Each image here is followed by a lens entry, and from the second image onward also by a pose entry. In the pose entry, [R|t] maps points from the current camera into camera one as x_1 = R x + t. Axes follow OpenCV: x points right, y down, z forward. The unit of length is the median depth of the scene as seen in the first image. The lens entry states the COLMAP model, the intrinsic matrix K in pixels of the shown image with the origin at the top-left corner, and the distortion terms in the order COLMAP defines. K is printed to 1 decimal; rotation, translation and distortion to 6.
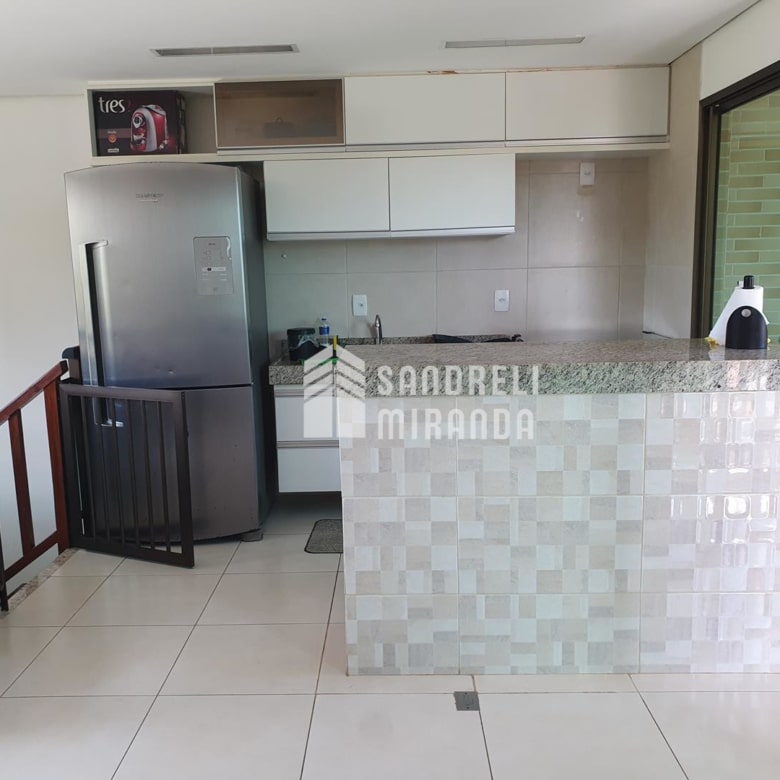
lens RADIAL K [[820.3, 0, 378.8], [0, 820.3, 391.6], [0, 0, 1]] dist [0.172266, -0.481406]
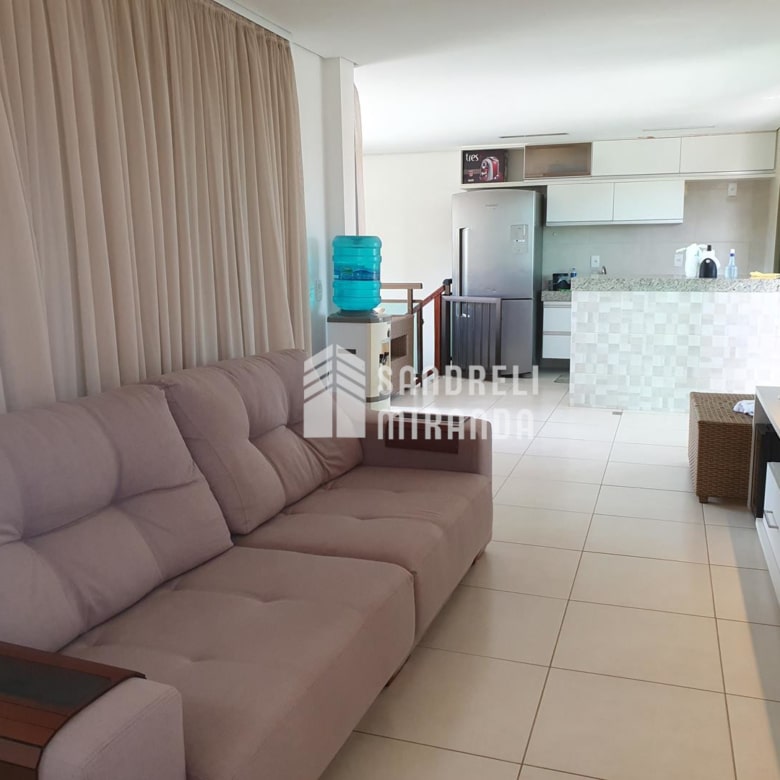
lens RADIAL K [[820.3, 0, 378.8], [0, 820.3, 391.6], [0, 0, 1]] dist [0.172266, -0.481406]
pose [[0.951046, 0.068353, -0.301395, 0.109743], [-0.060398, 0.997538, 0.035647, 0.166744], [0.303089, -0.015698, 0.952833, -1.026309]]
